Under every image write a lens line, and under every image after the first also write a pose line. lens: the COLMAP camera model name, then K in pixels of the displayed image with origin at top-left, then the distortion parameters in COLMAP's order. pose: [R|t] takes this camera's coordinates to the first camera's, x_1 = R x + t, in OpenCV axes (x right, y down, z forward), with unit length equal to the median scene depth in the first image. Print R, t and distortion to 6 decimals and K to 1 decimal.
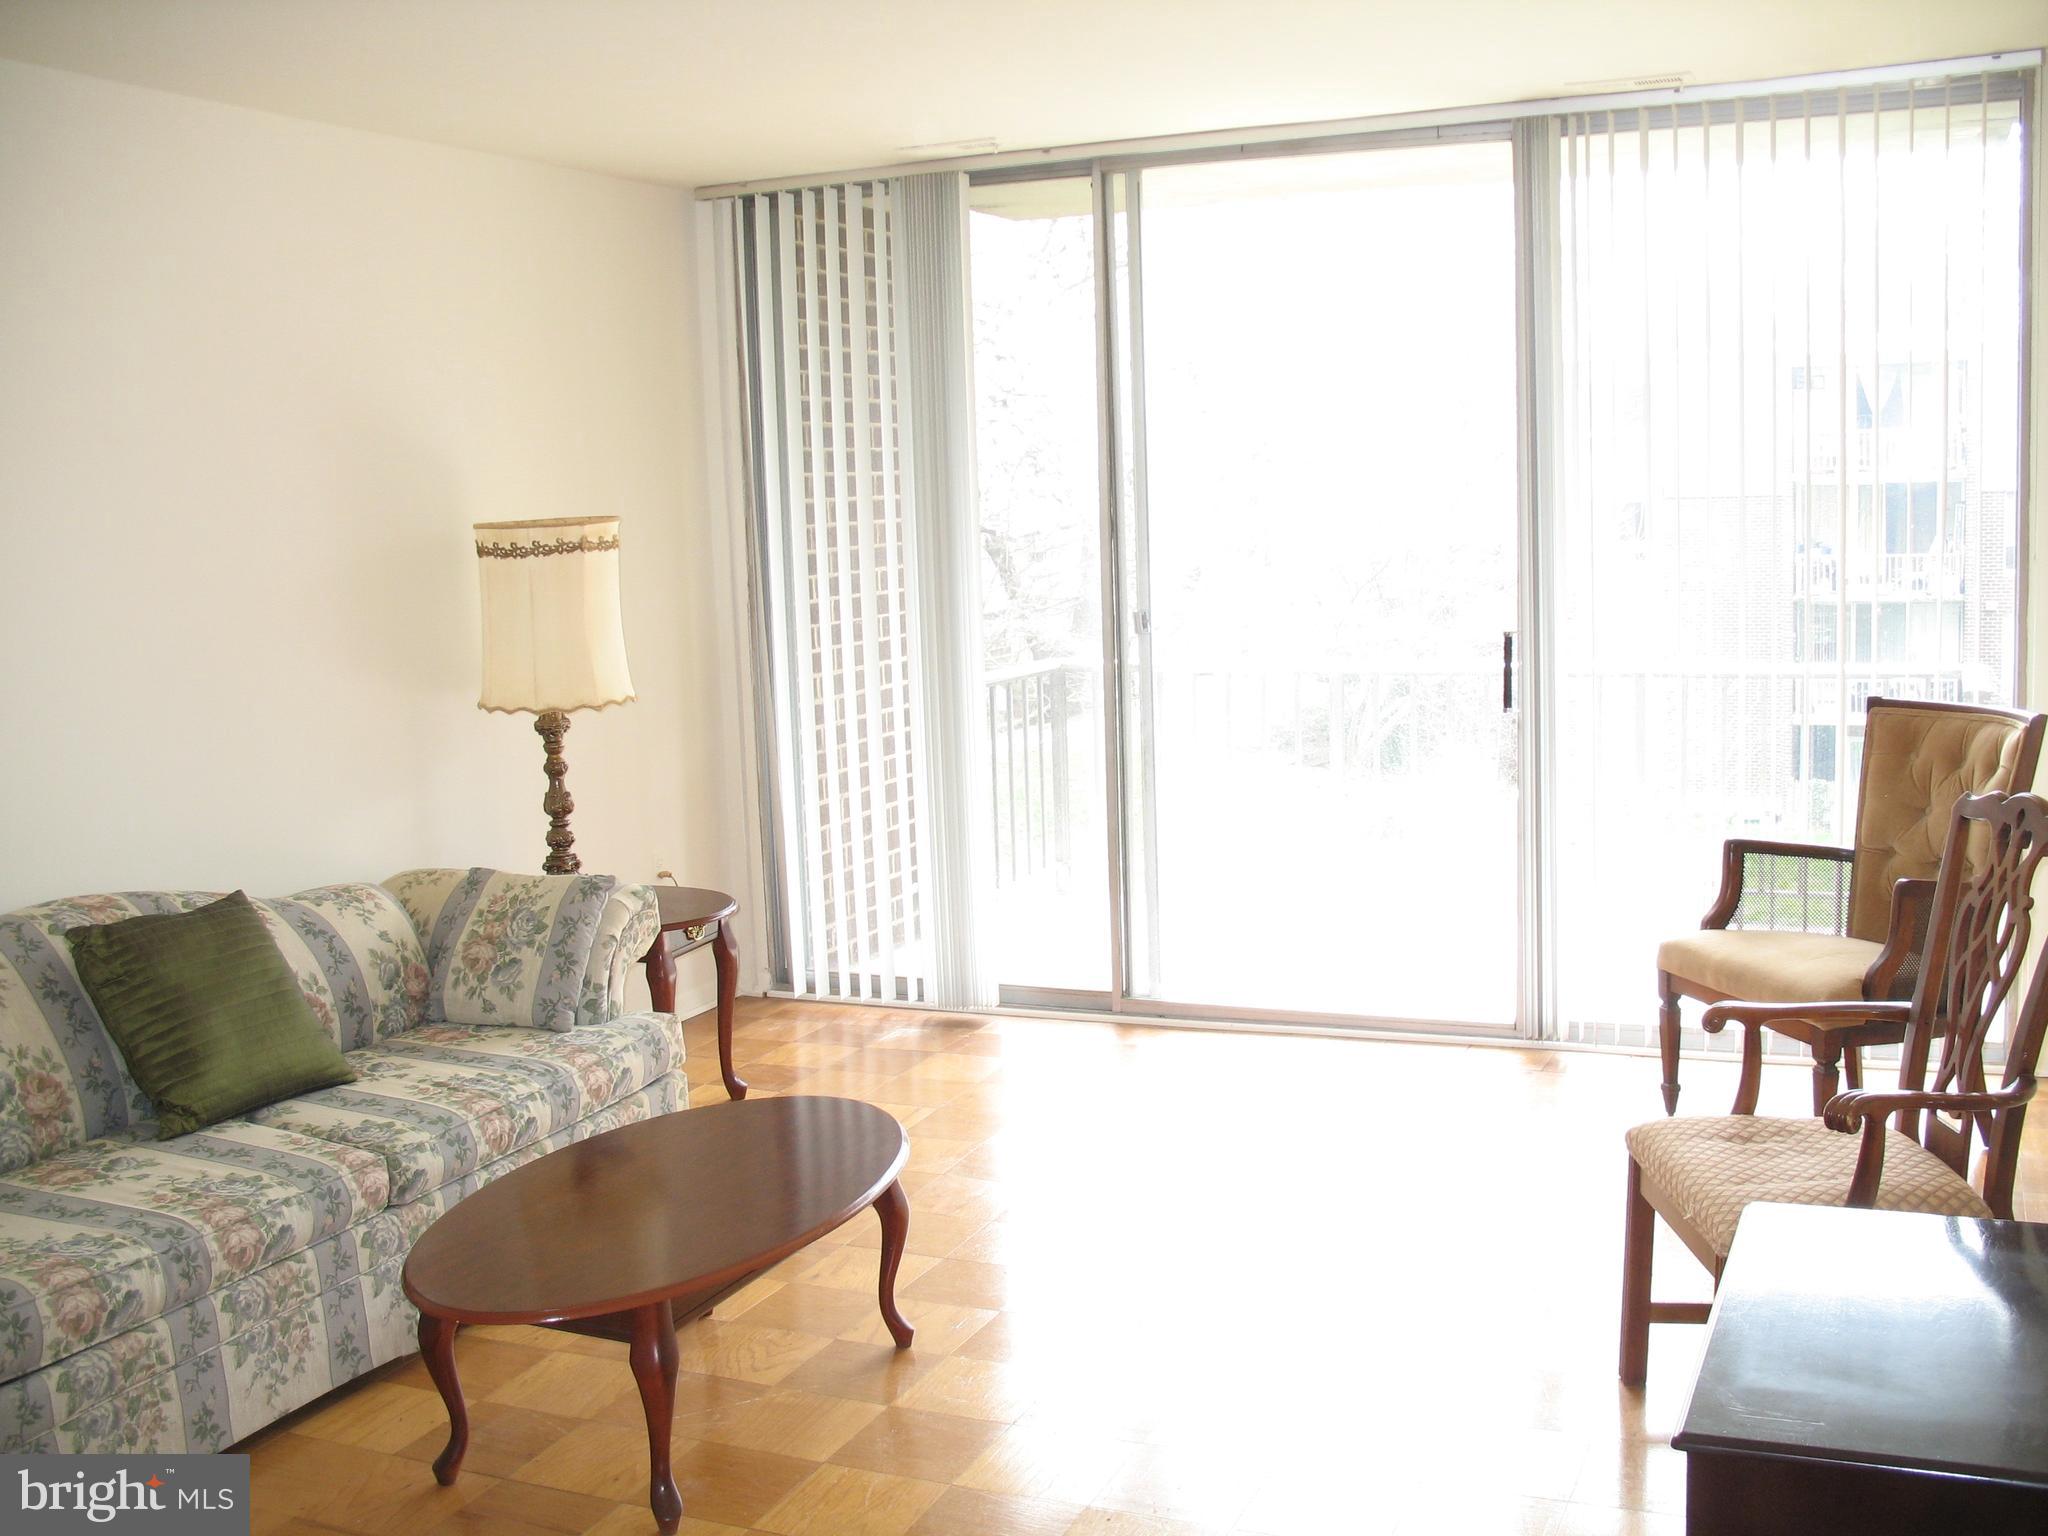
lens RADIAL K [[2123.5, 0, 1077.1], [0, 2123.5, 769.4], [0, 0, 1]] dist [-0.203860, 0.258037]
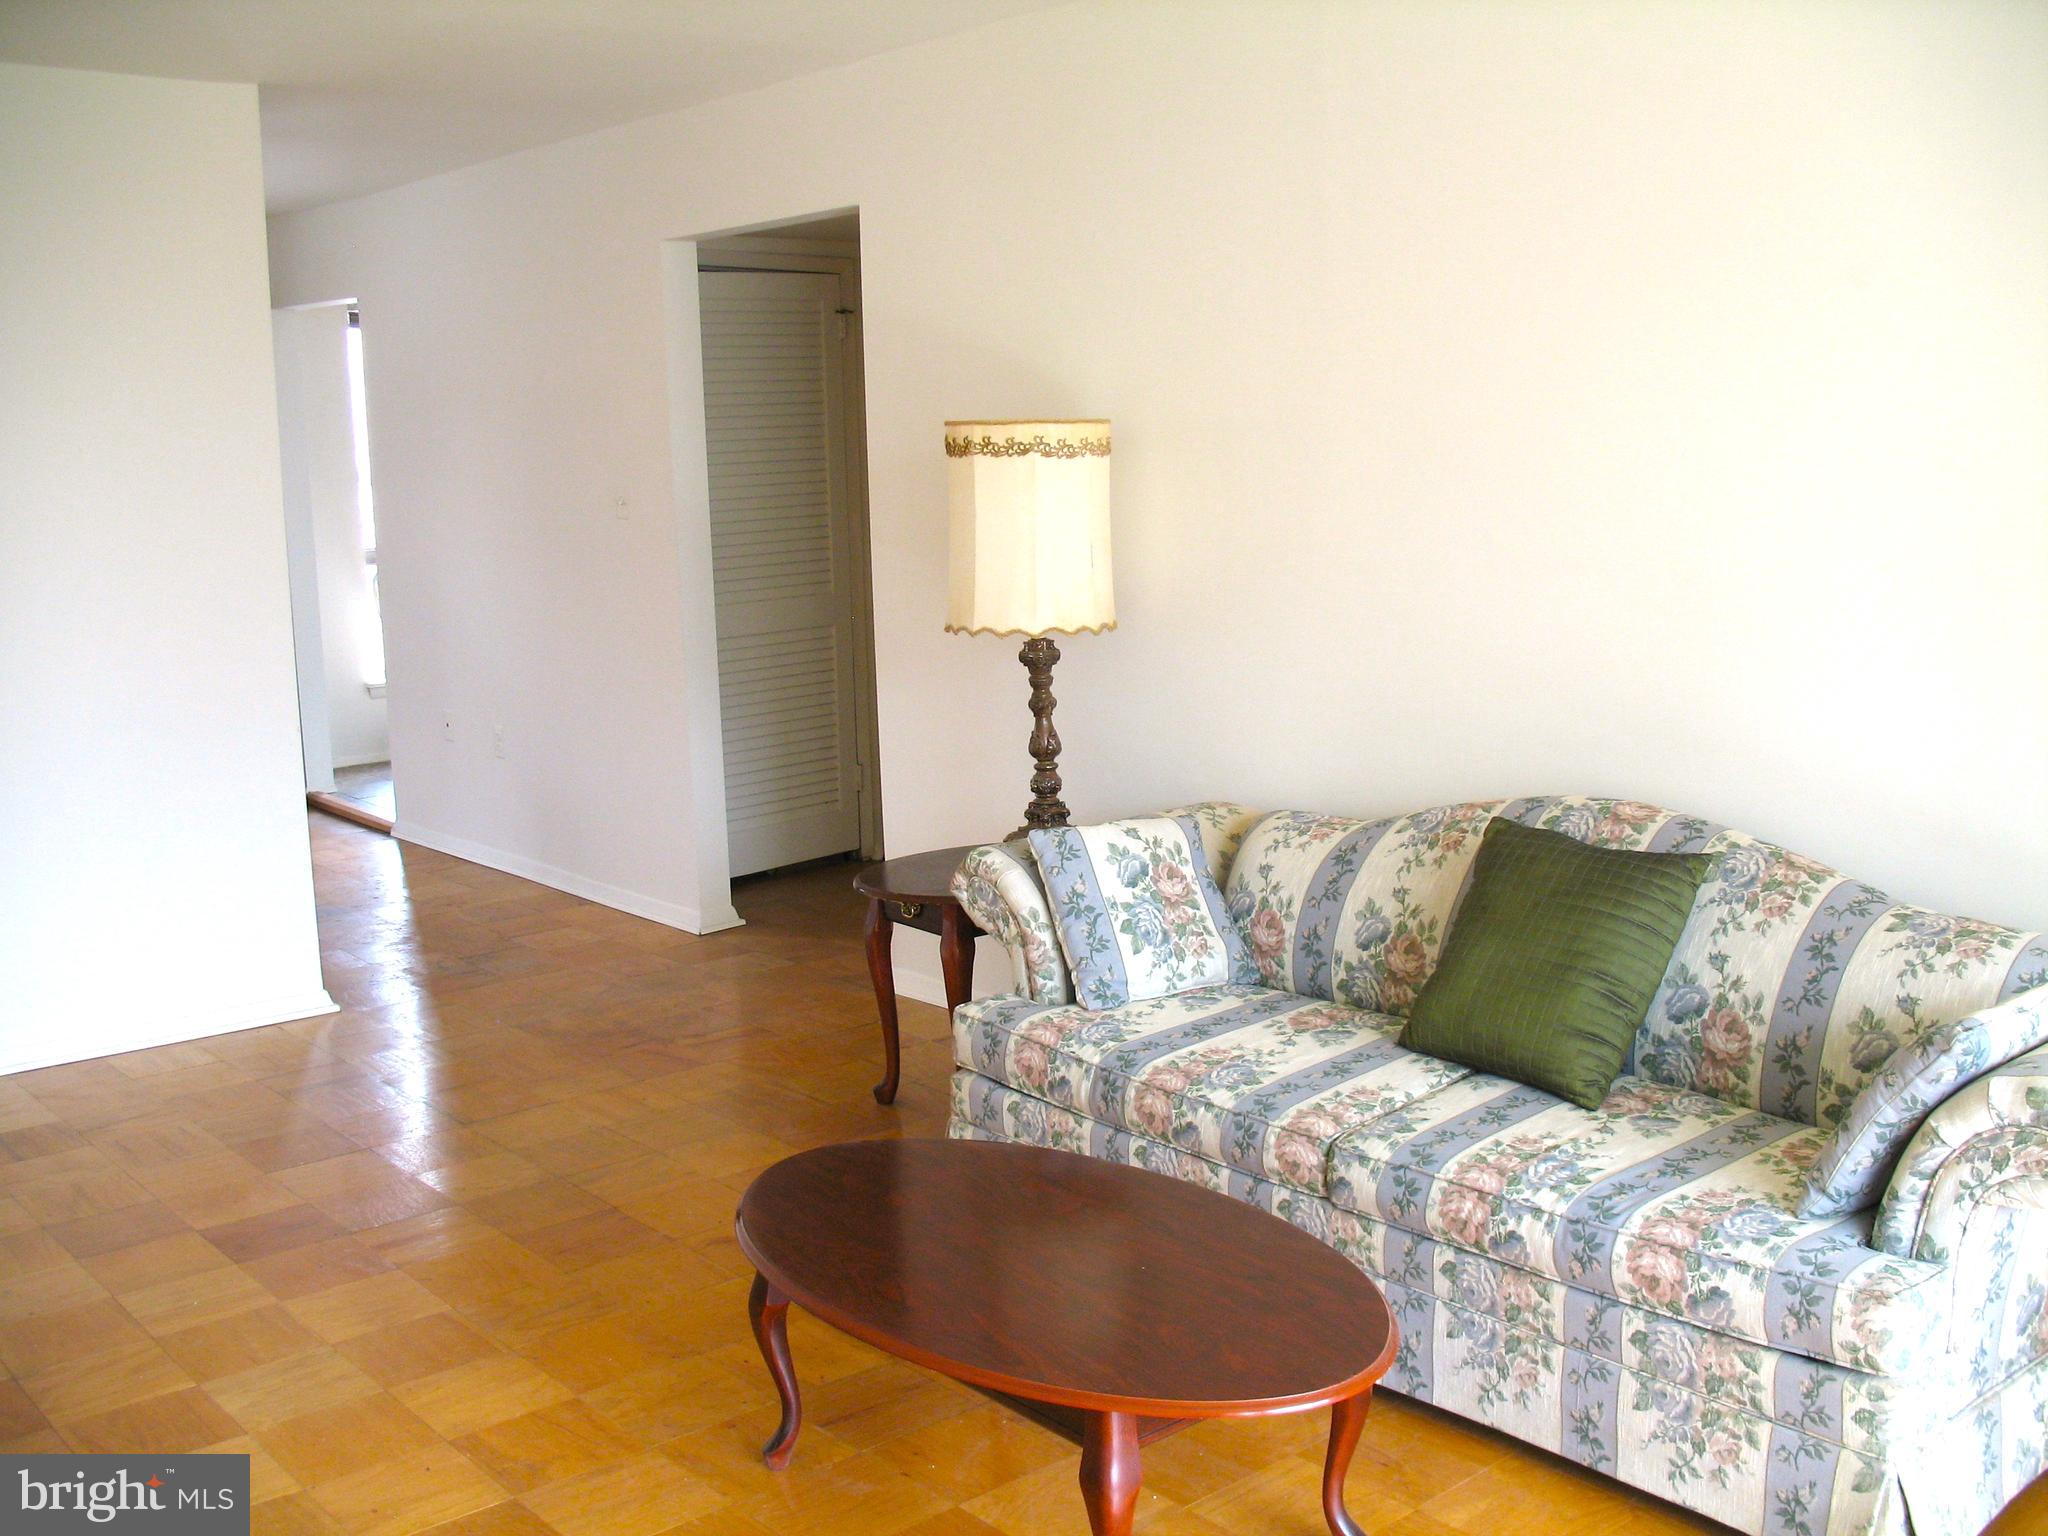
lens RADIAL K [[2123.5, 0, 1077.1], [0, 2123.5, 769.4], [0, 0, 1]] dist [-0.203860, 0.258037]
pose [[-0.444956, 0.188359, -0.875520, 0.401628], [-0.080741, 0.965212, 0.248689, -0.153483], [0.891905, 0.181346, -0.414268, 1.101877]]
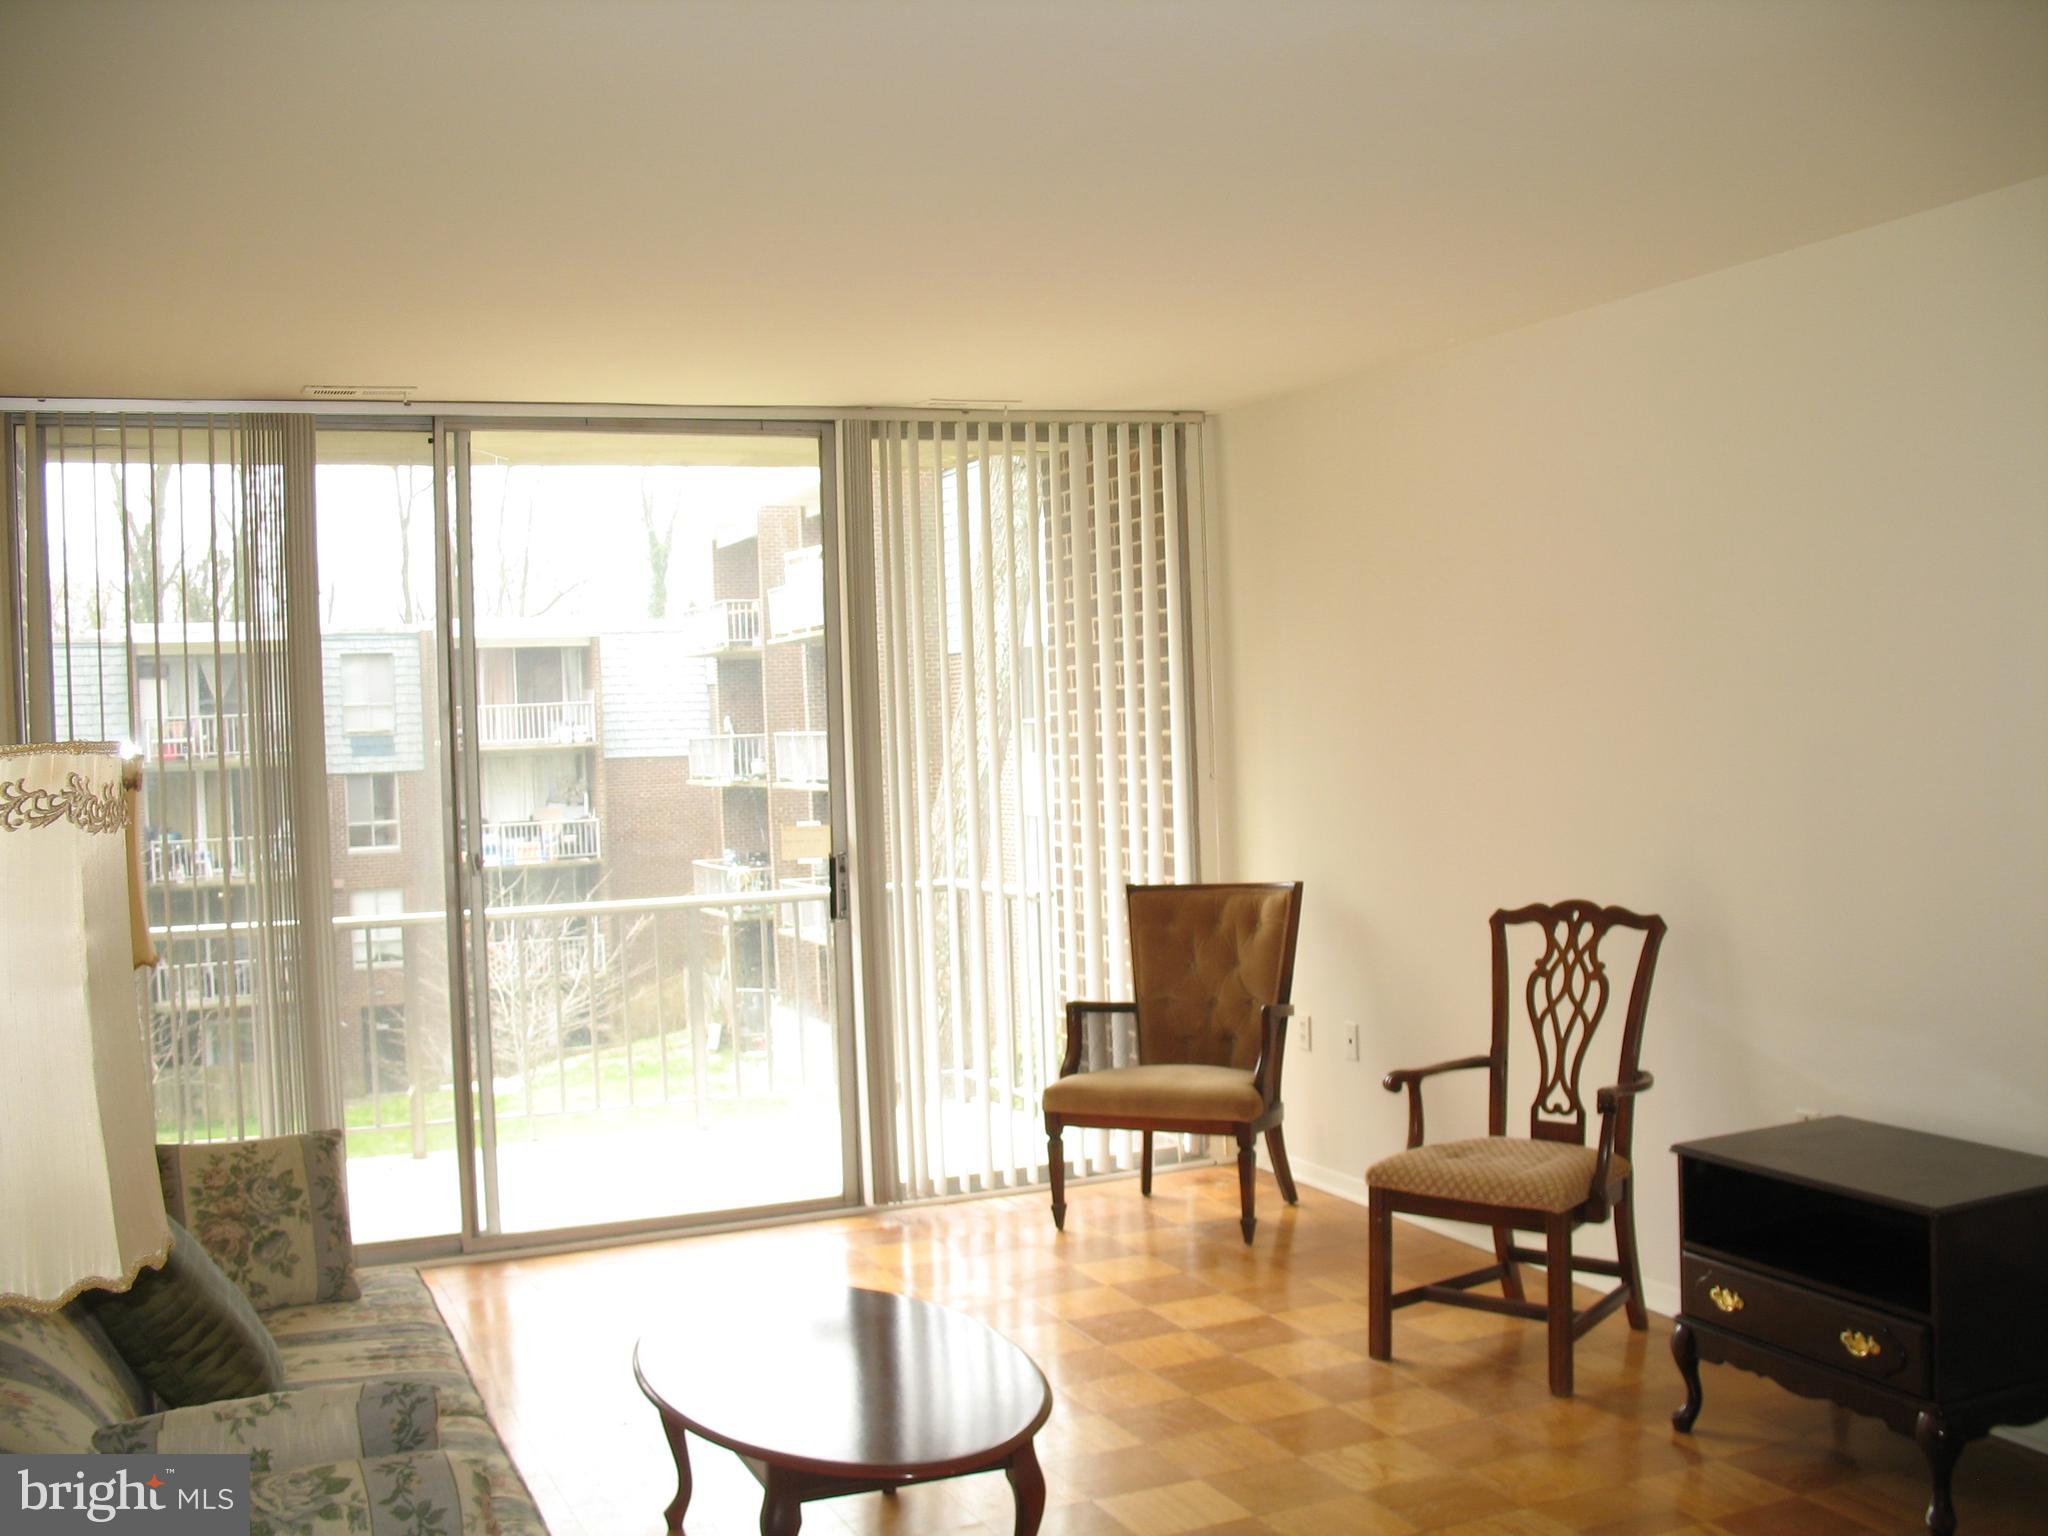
lens RADIAL K [[2123.5, 0, 1077.1], [0, 2123.5, 769.4], [0, 0, 1]] dist [-0.203860, 0.258037]
pose [[0.677078, -0.006032, 0.735886, -0.732212], [0.109211, 0.989717, -0.092371, 0.014818], [-0.727762, 0.142909, 0.670775, 0.142447]]
